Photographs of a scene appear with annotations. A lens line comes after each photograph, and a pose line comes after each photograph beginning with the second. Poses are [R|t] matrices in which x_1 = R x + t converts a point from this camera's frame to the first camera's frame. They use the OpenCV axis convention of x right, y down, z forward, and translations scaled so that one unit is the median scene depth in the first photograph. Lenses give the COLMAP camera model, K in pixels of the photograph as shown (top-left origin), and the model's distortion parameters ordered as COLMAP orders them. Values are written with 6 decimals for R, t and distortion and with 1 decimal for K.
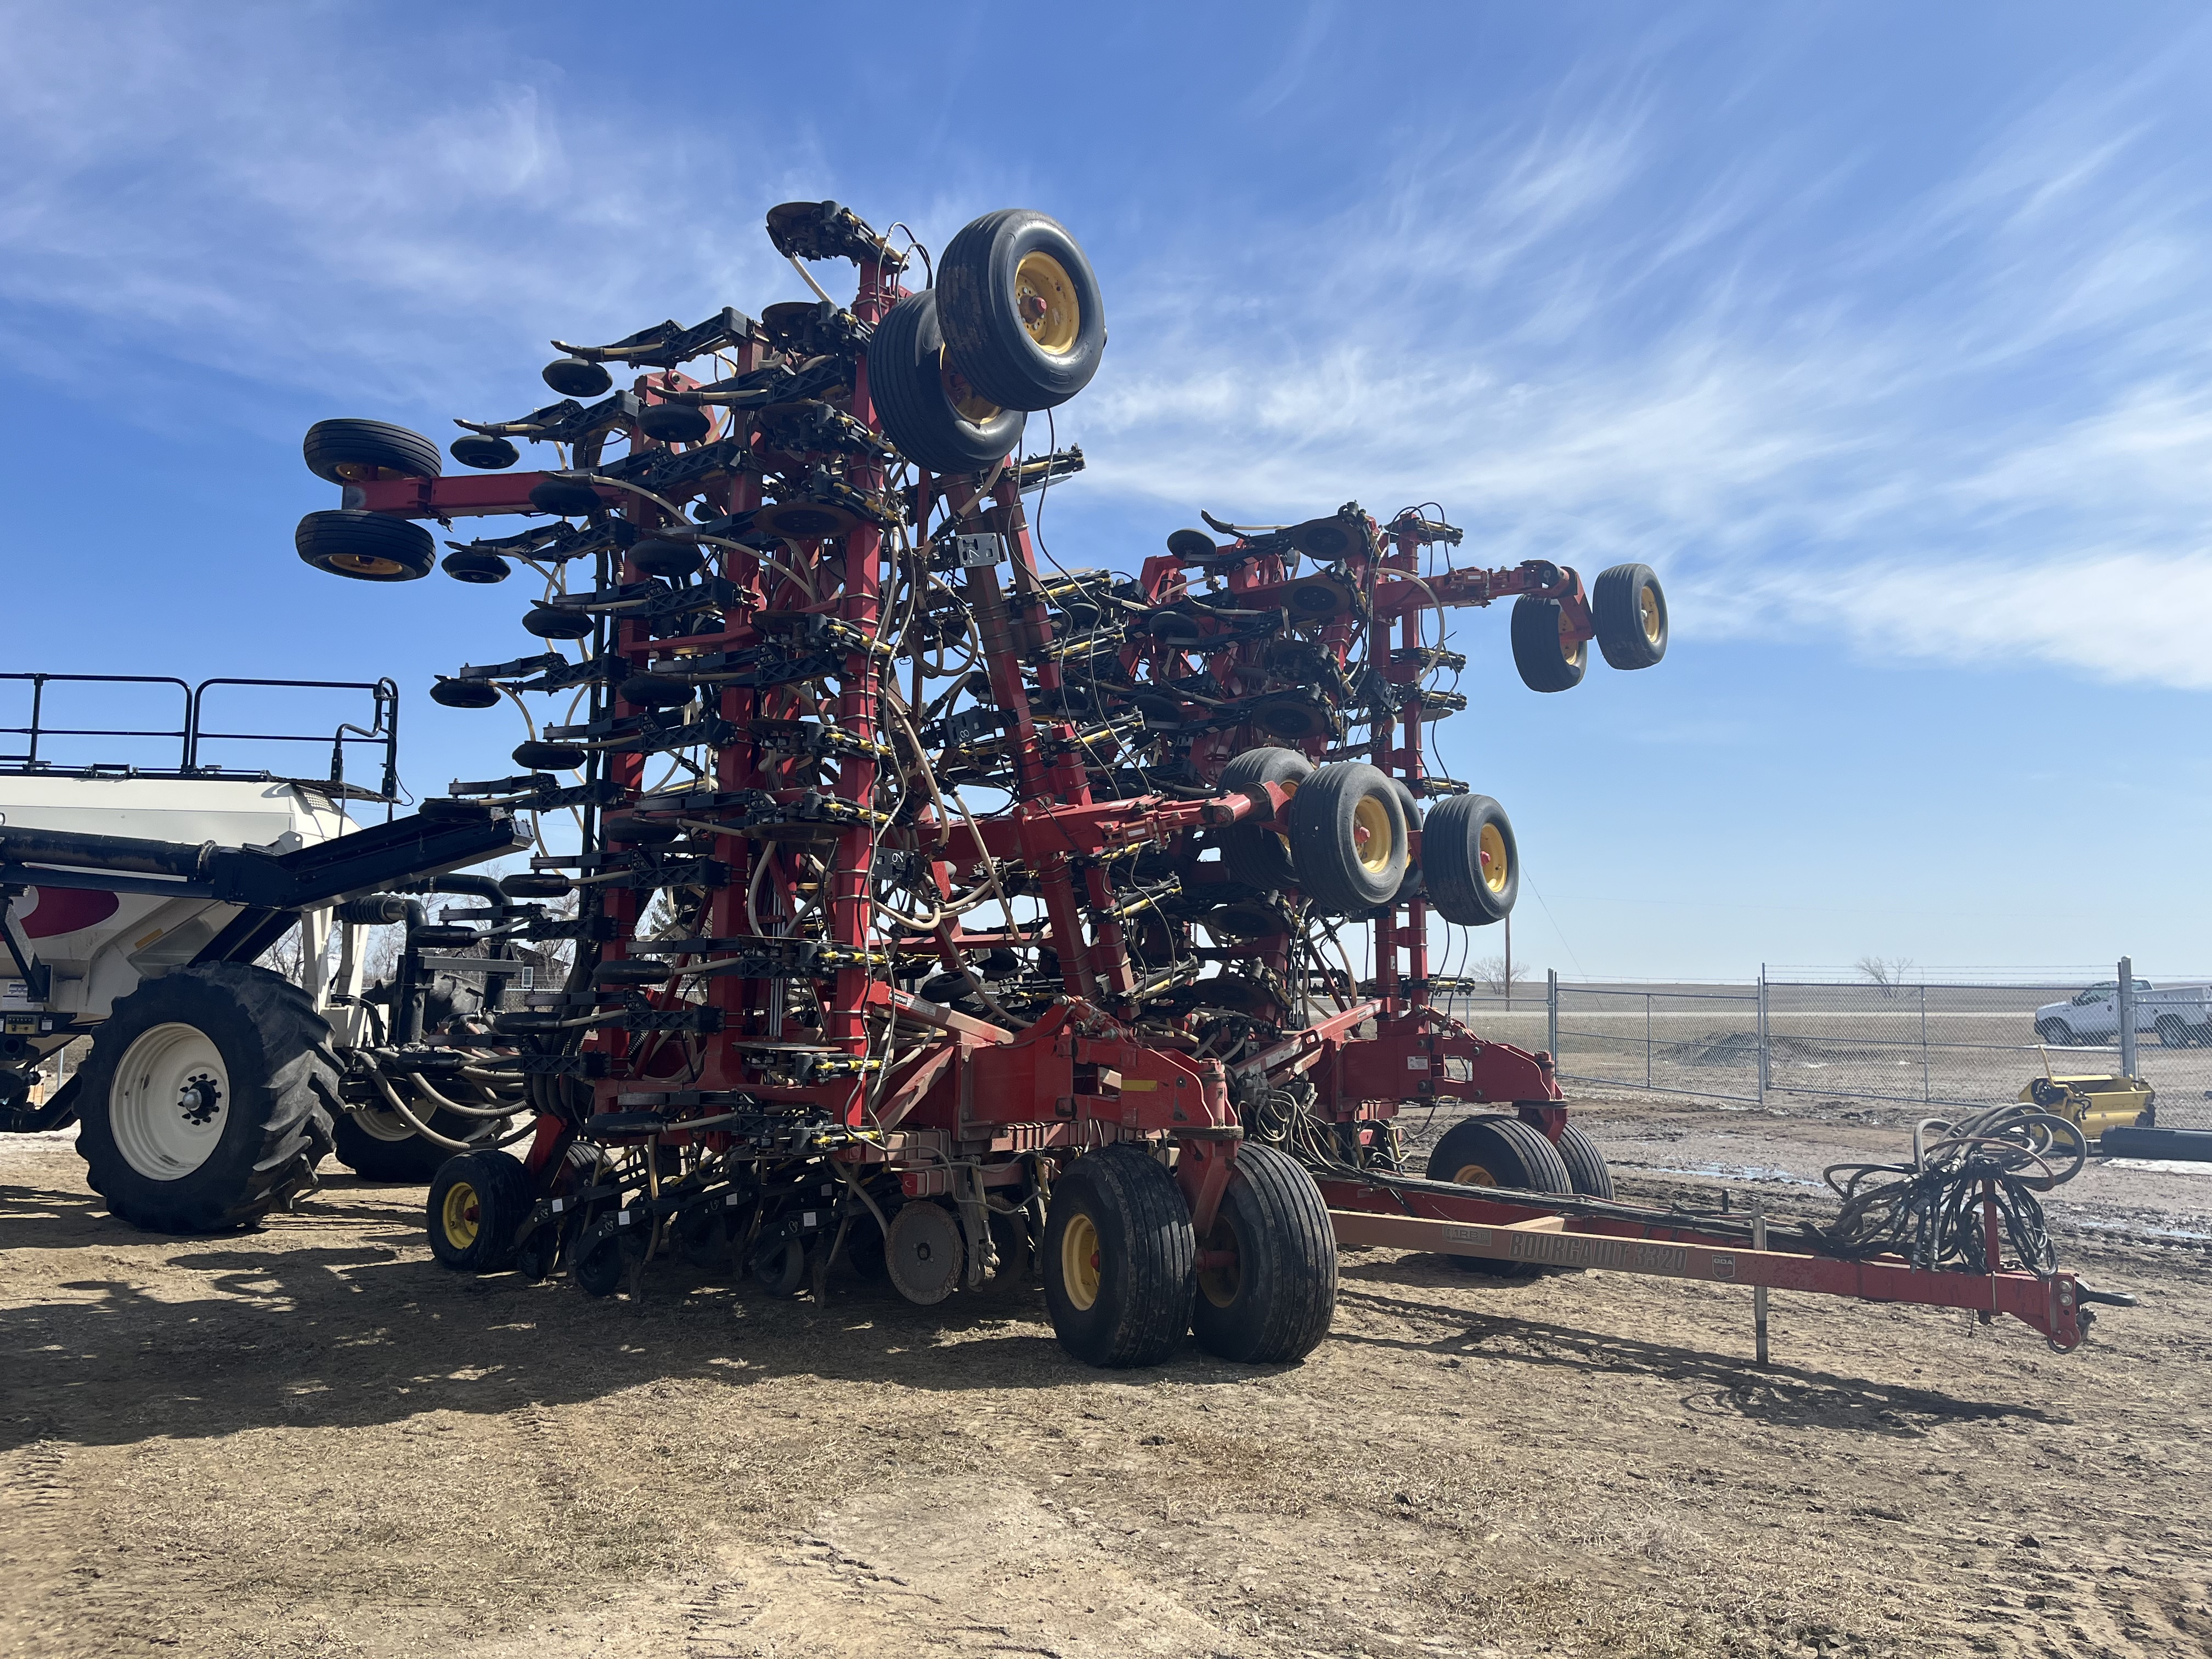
lens RADIAL K [[1651.9, 0, 1095.0], [0, 1651.9, 821.9], [0, 0, 1]] dist [0.081643, -0.108535]
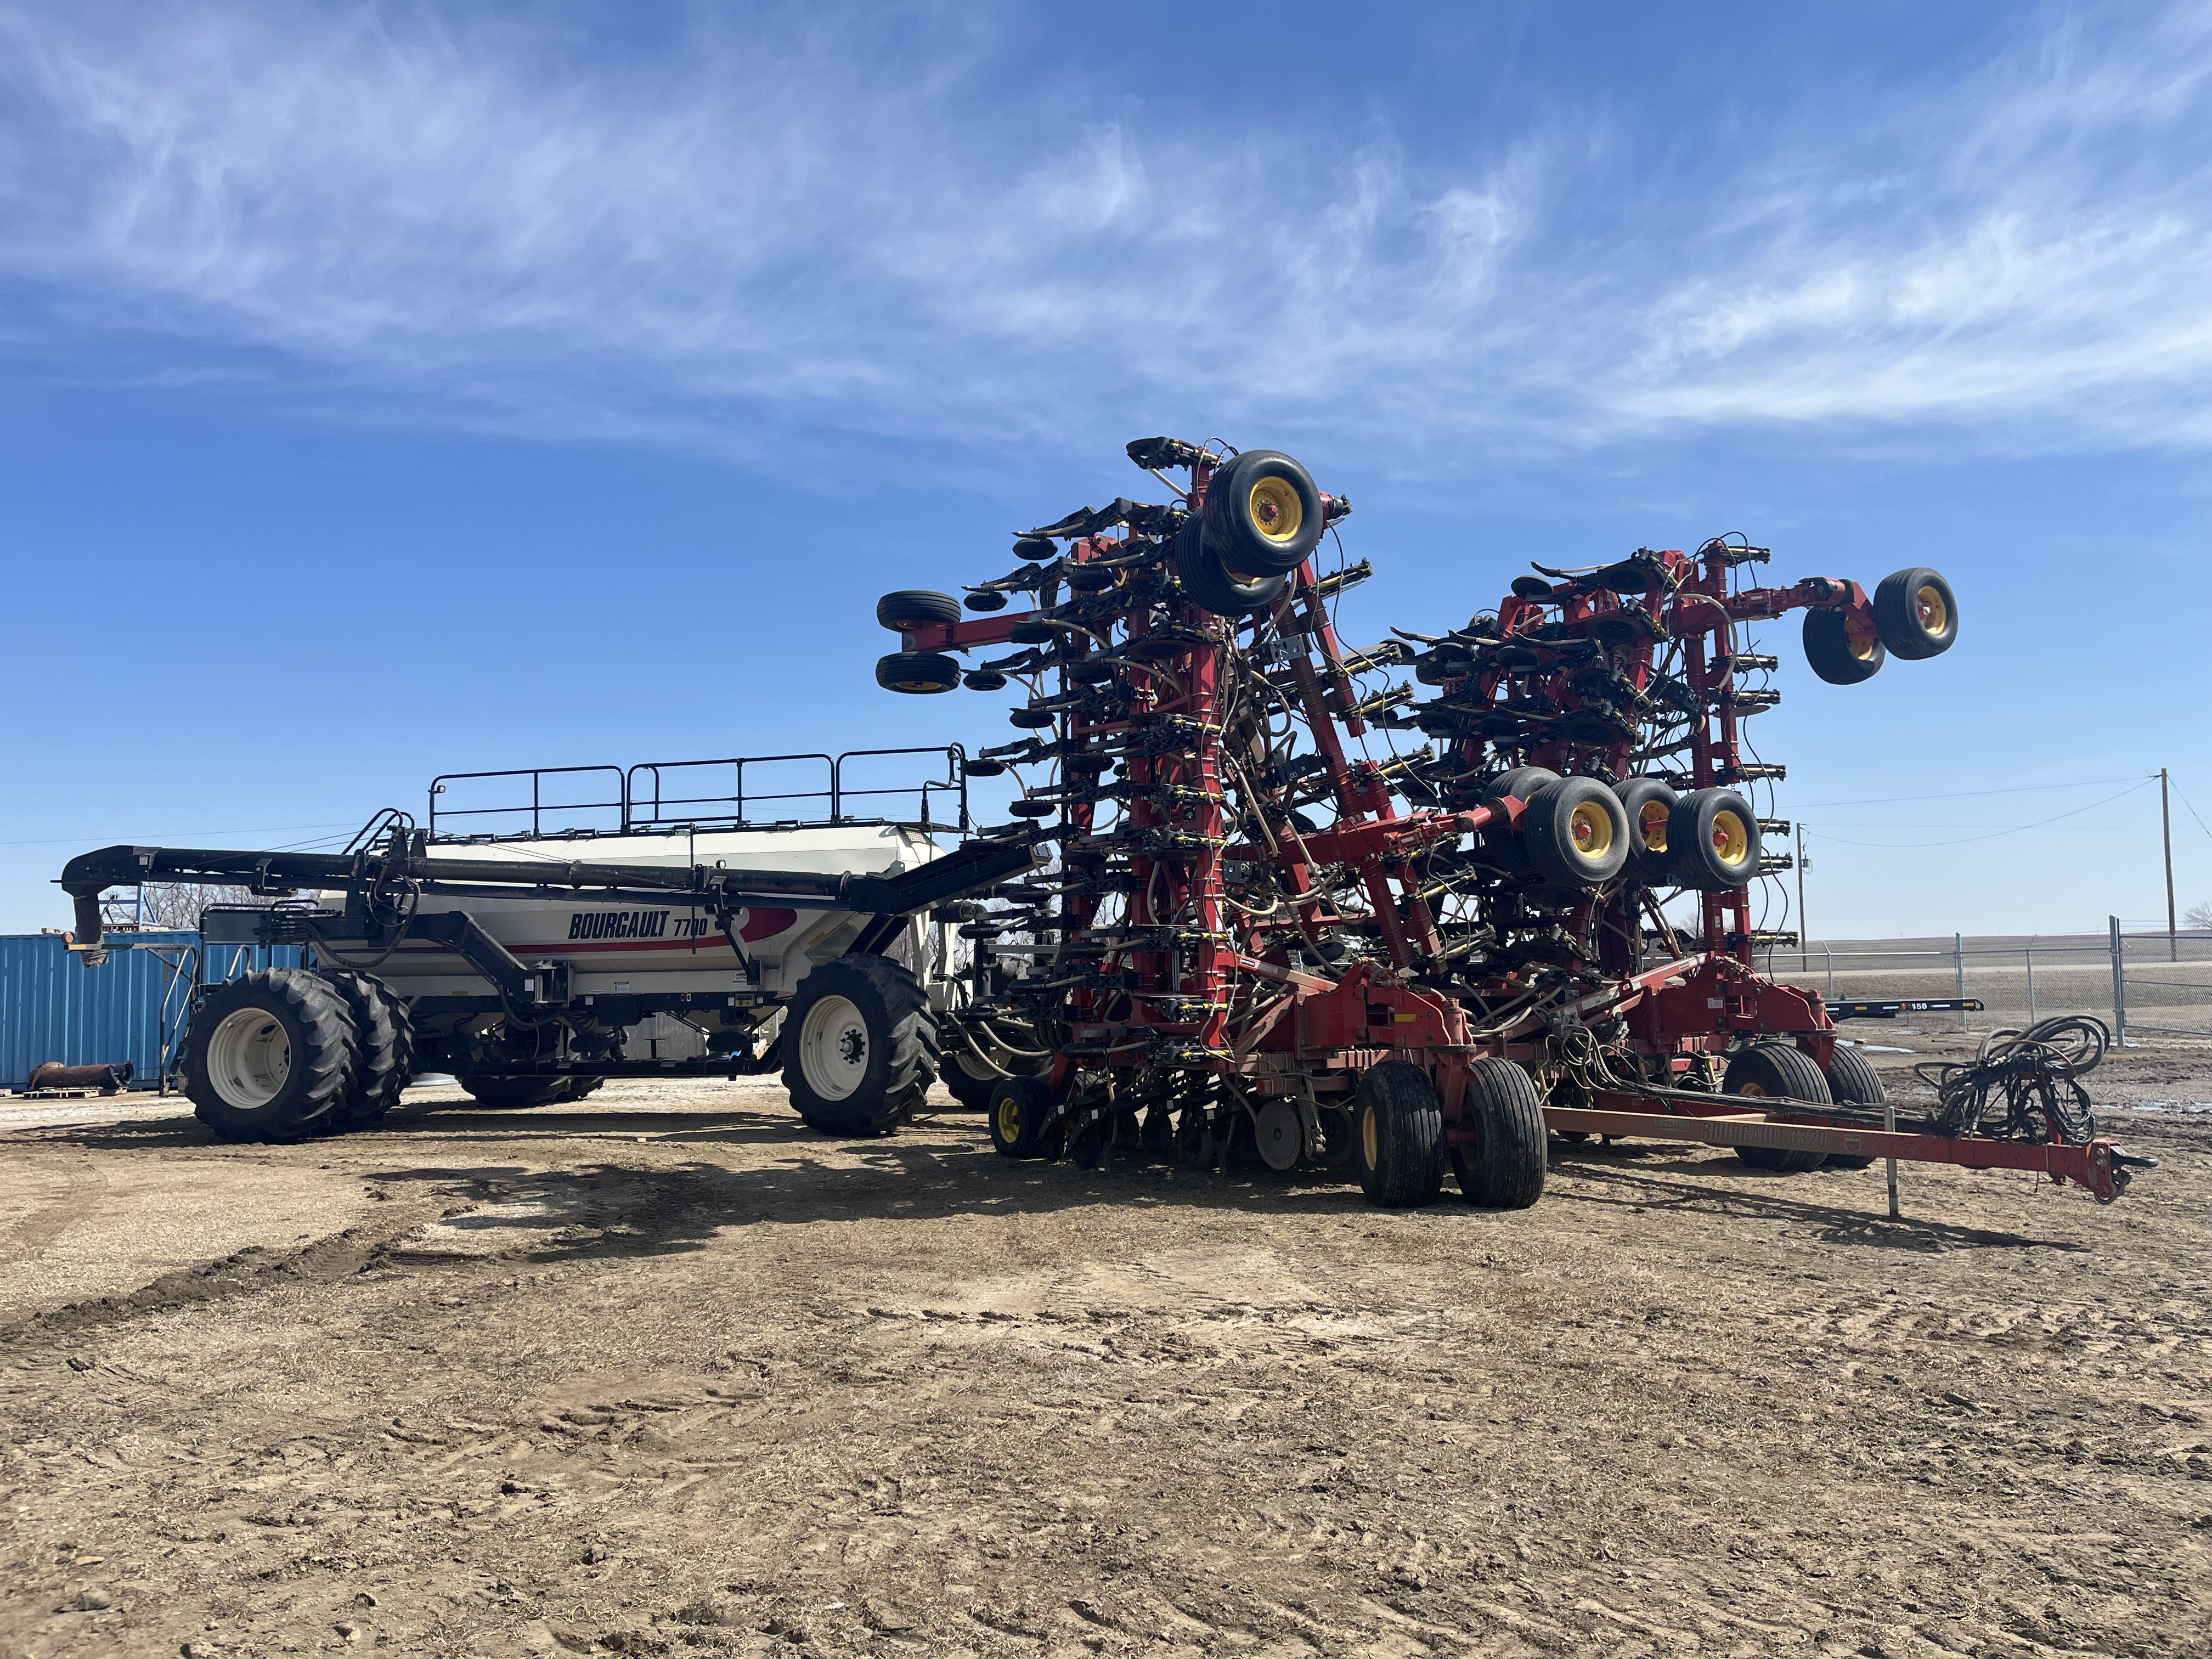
lens RADIAL K [[1676.1, 0, 1106.0], [0, 1676.1, 829.5], [0, 0, 1]] dist [0.042804, -0.006419]
pose [[0.935519, -0.060694, -0.348025, 0.207052], [0.067739, 0.997670, 0.008098, -0.022849], [0.346723, -0.031150, 0.937450, -0.311439]]
